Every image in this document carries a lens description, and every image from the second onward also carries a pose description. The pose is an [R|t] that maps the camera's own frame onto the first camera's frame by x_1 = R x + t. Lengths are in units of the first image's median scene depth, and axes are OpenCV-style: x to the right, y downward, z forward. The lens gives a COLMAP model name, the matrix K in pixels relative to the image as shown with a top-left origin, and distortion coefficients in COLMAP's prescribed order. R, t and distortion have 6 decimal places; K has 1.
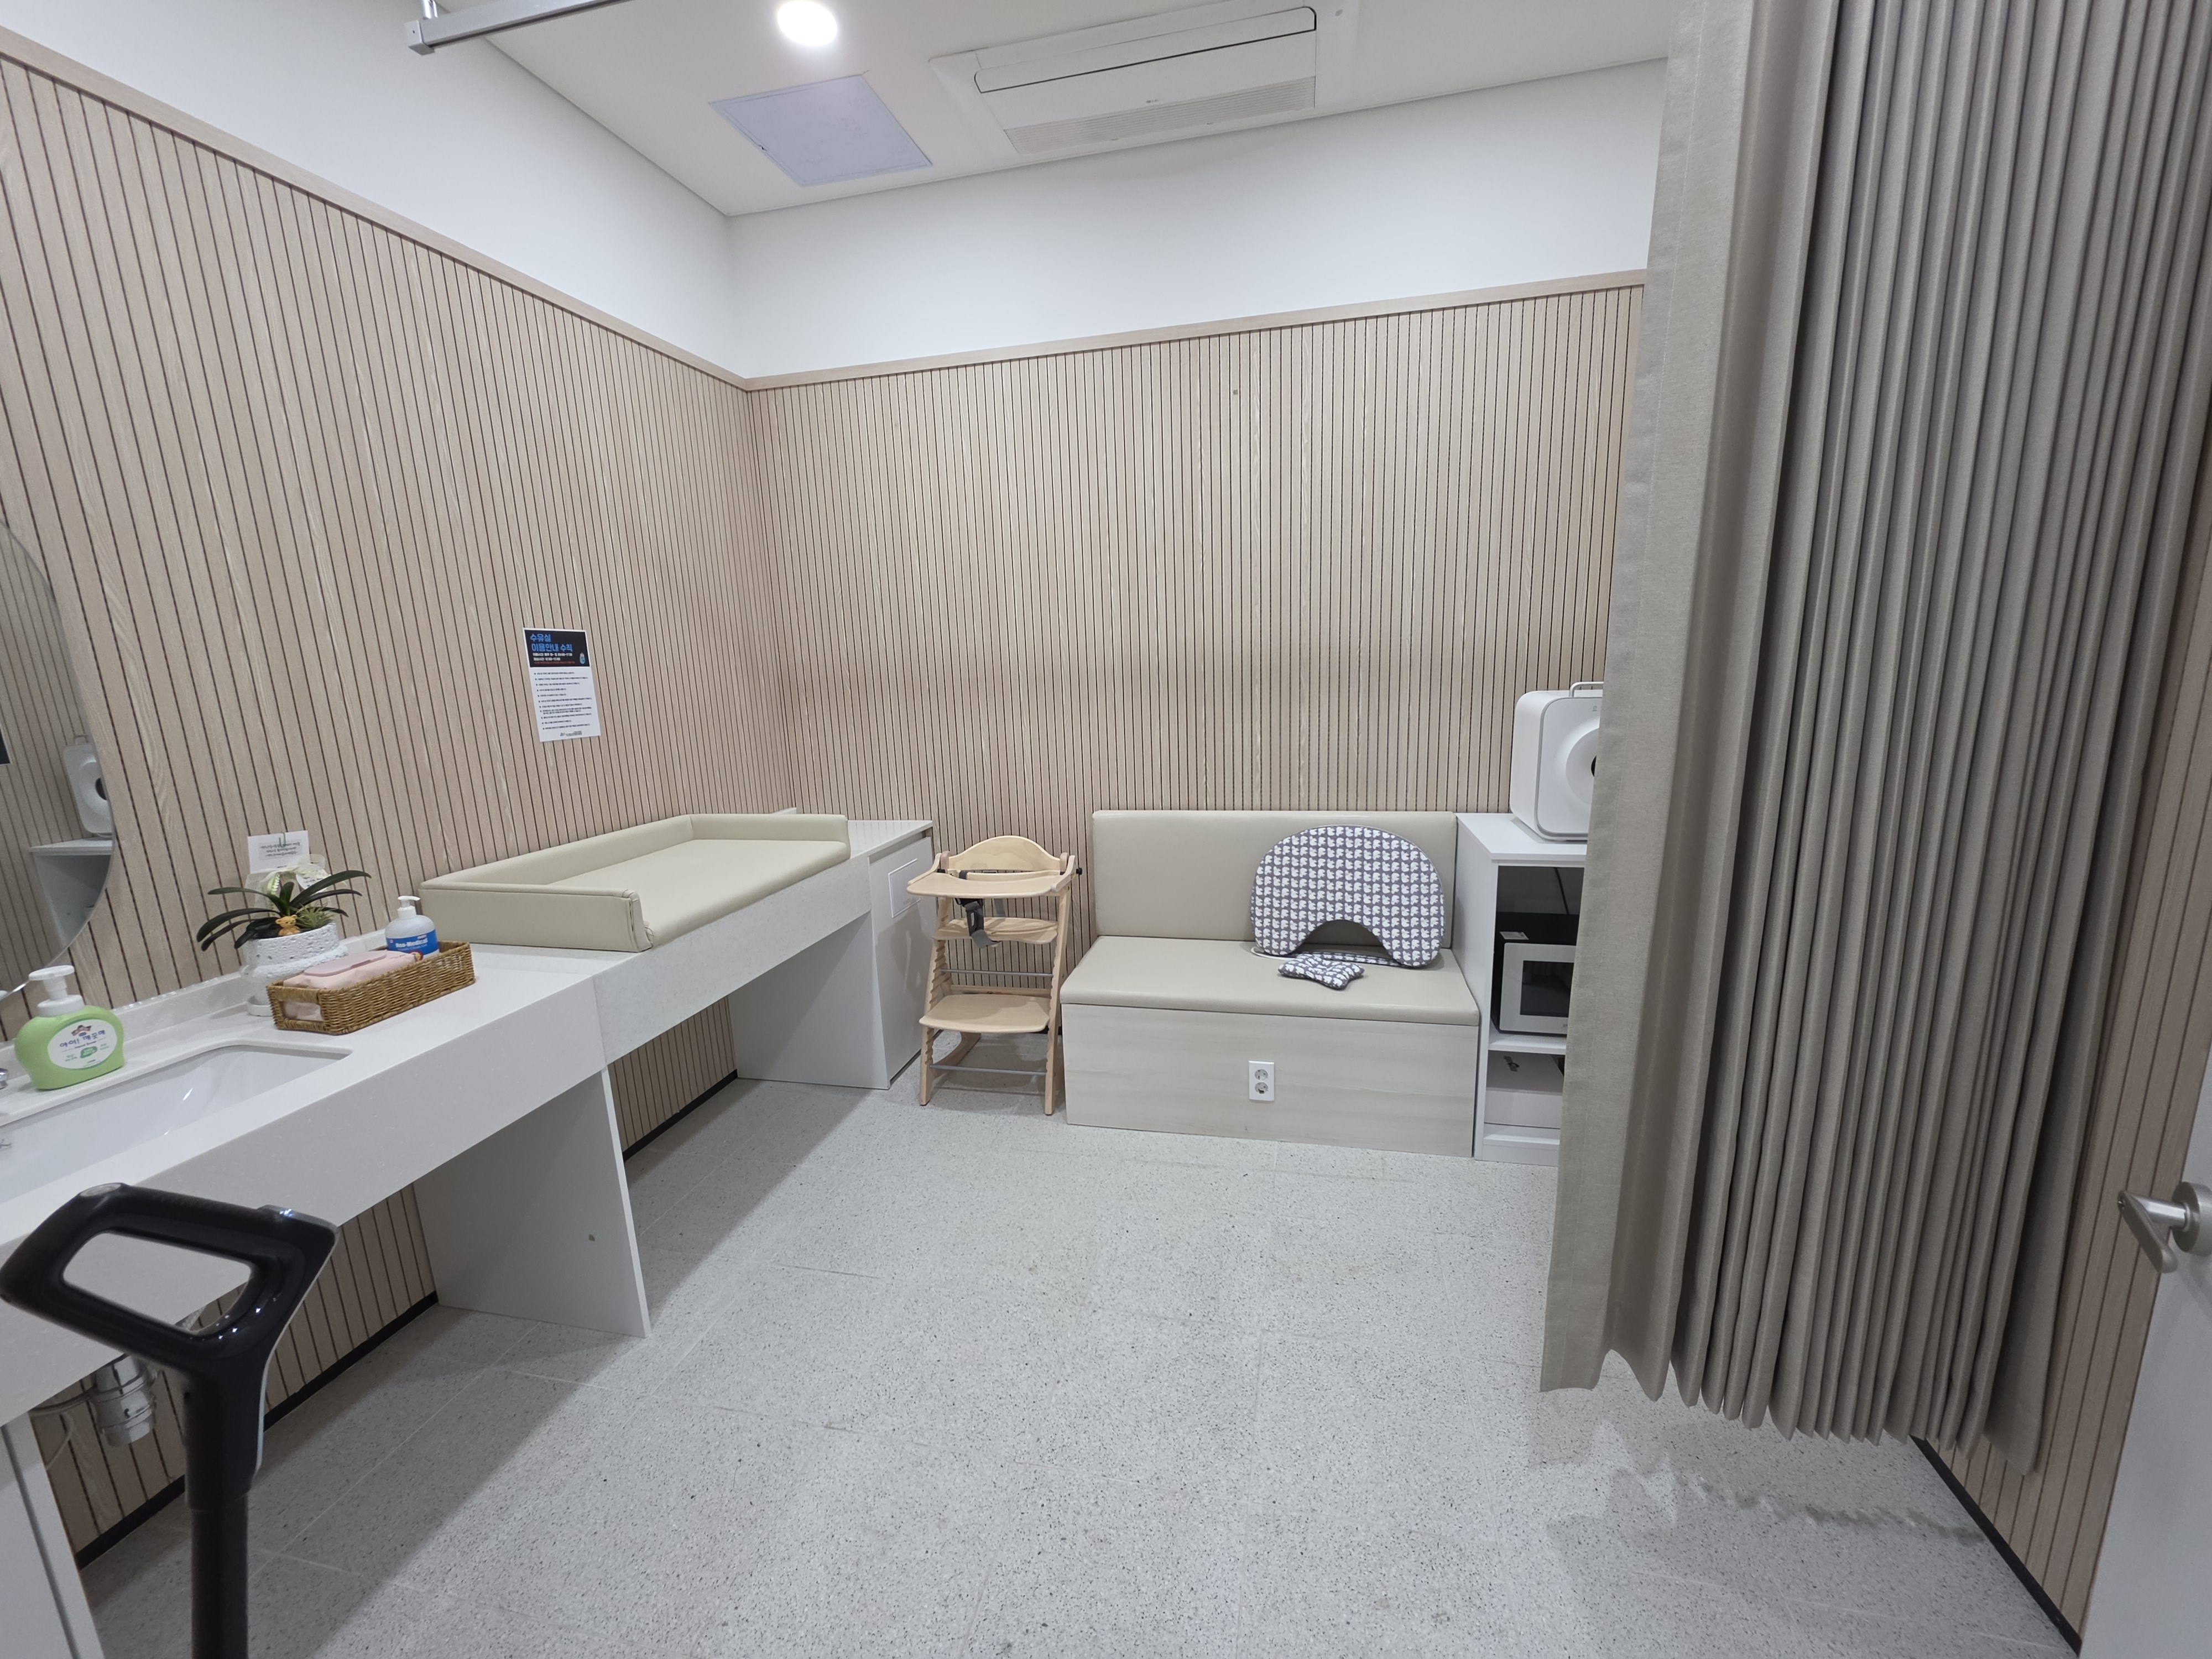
lens RADIAL K [[883.9, 0, 1108.4], [0, 883.9, 833.7], [0, 0, 1]] dist [-0.009210, 0.003212]
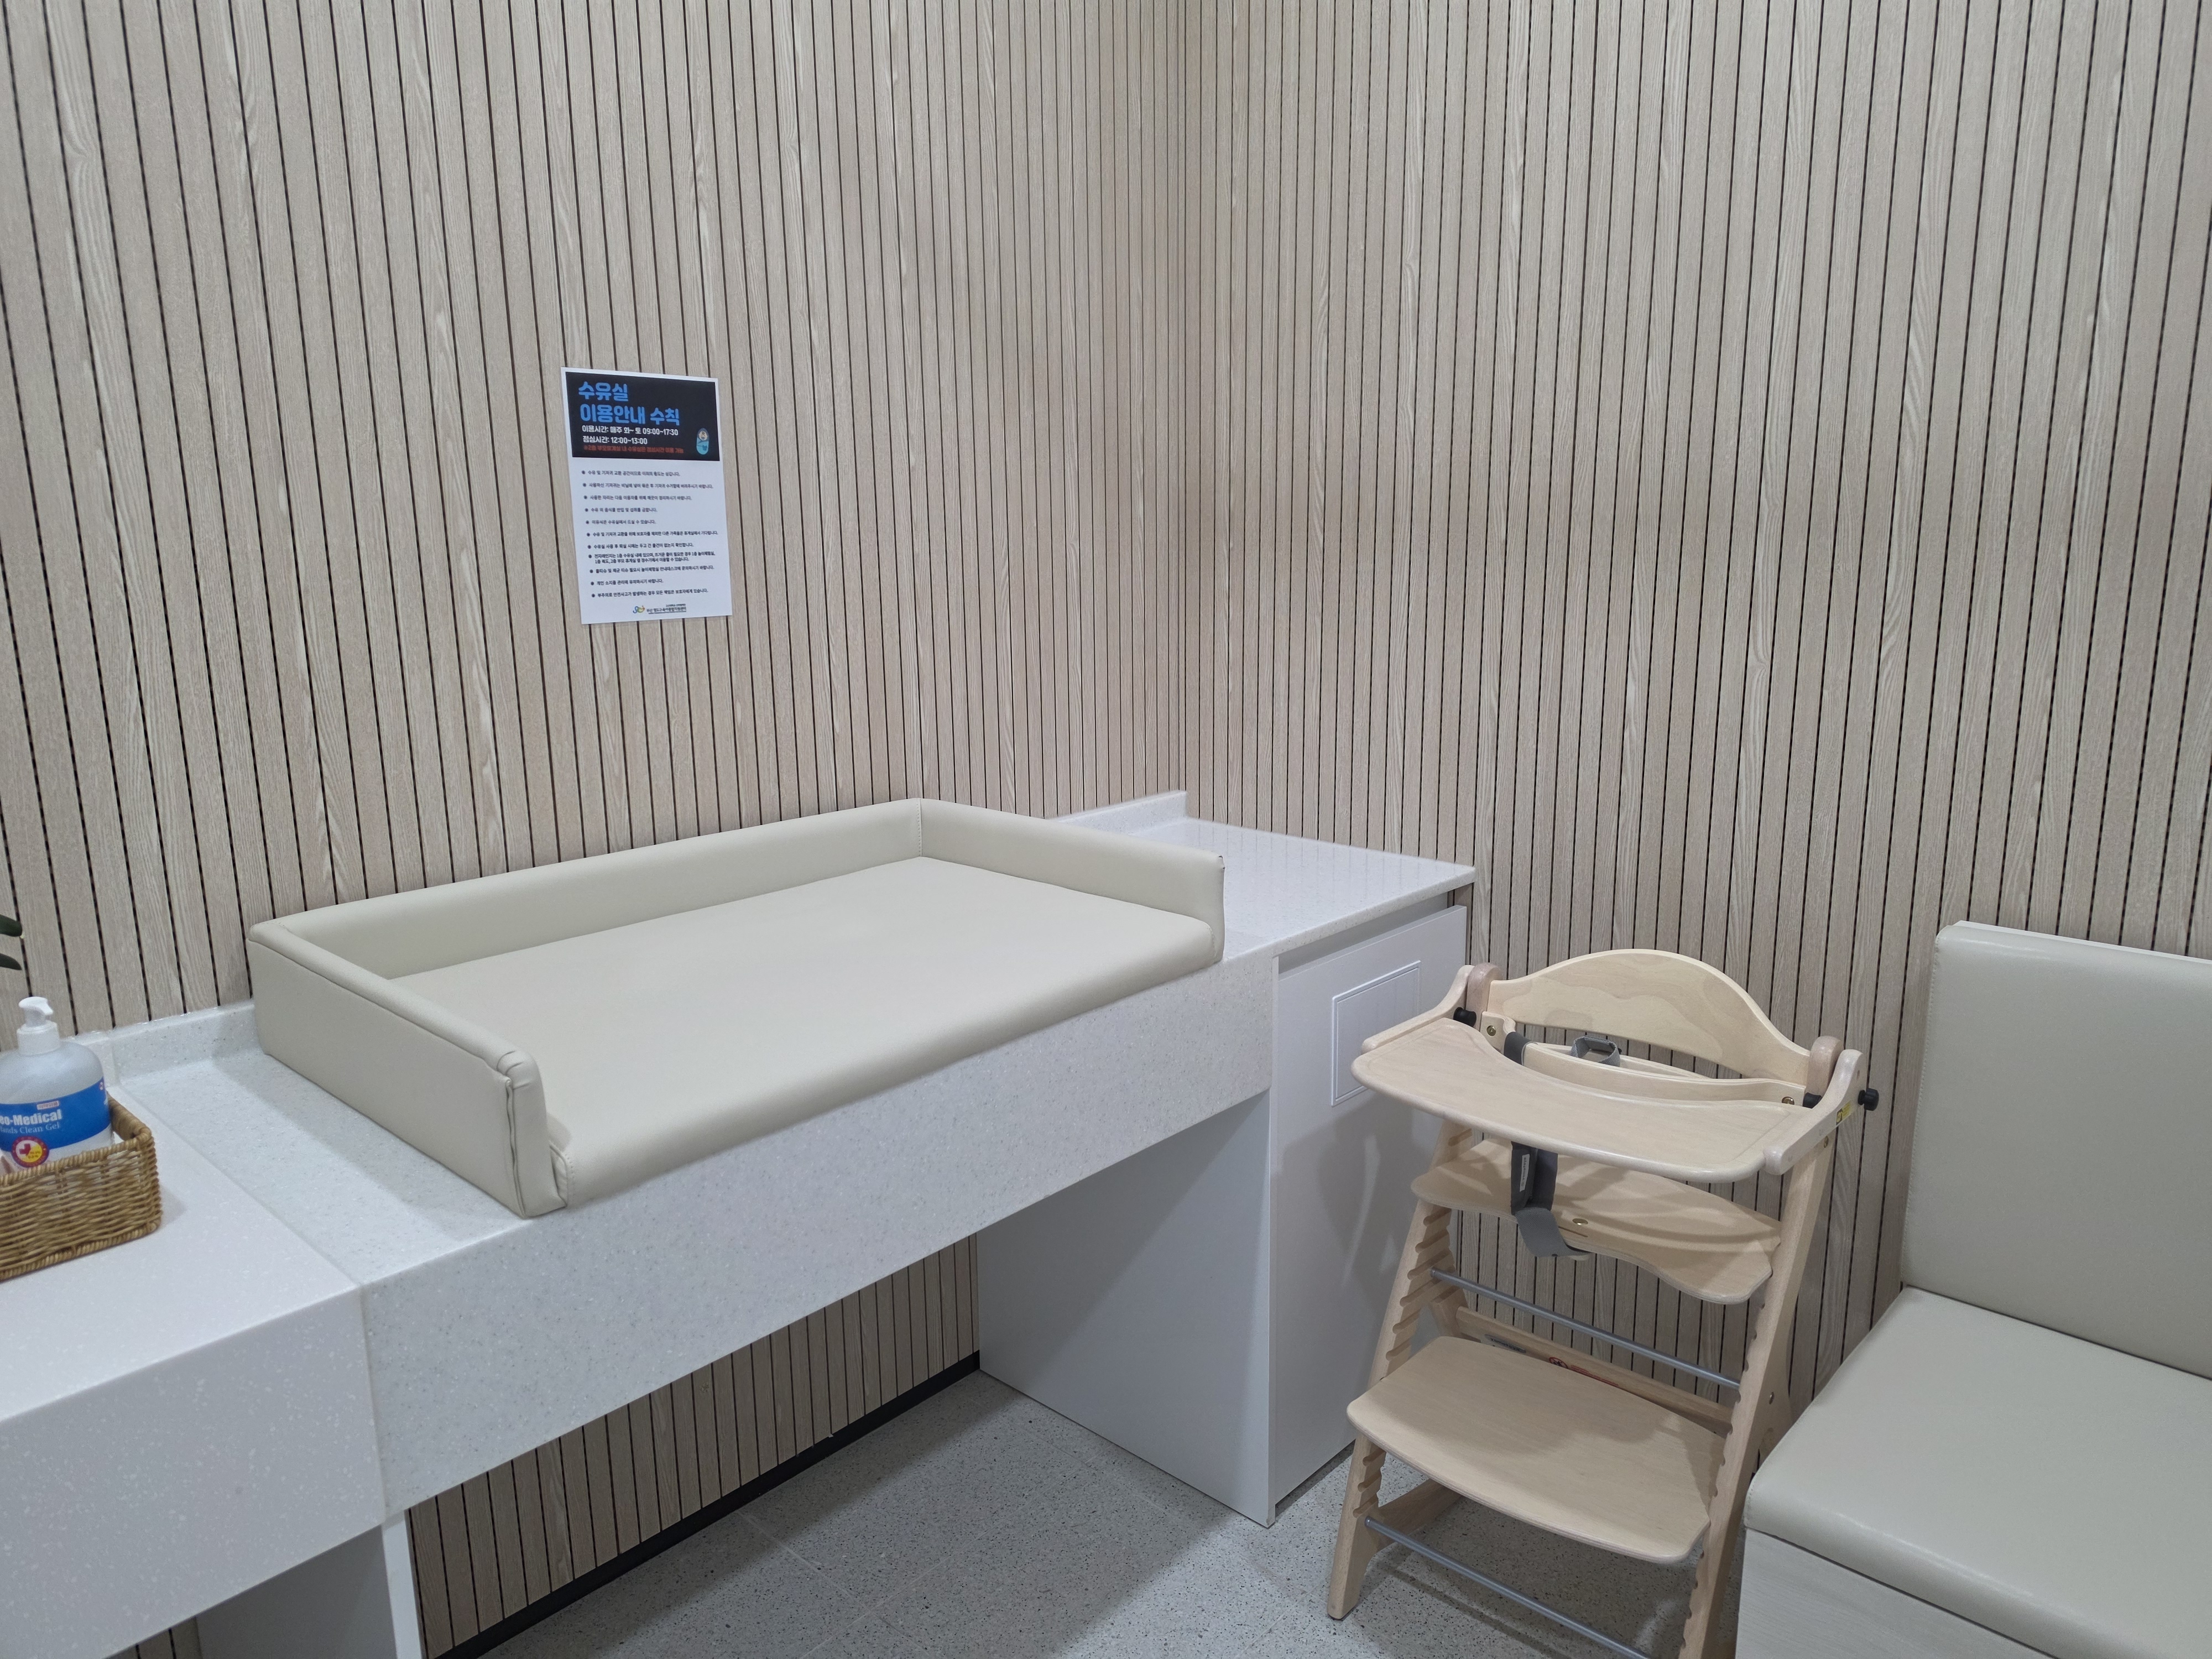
lens RADIAL K [[1525.0, 0, 1096.1], [0, 1525.0, 817.2], [0, 0, 1]] dist [0.092461, -0.136185]
pose [[0.868053, 0.125517, -0.480343, -0.020945], [-0.114726, 0.992041, 0.051900, -0.067473], [0.483034, 0.010056, 0.875544, 0.380427]]
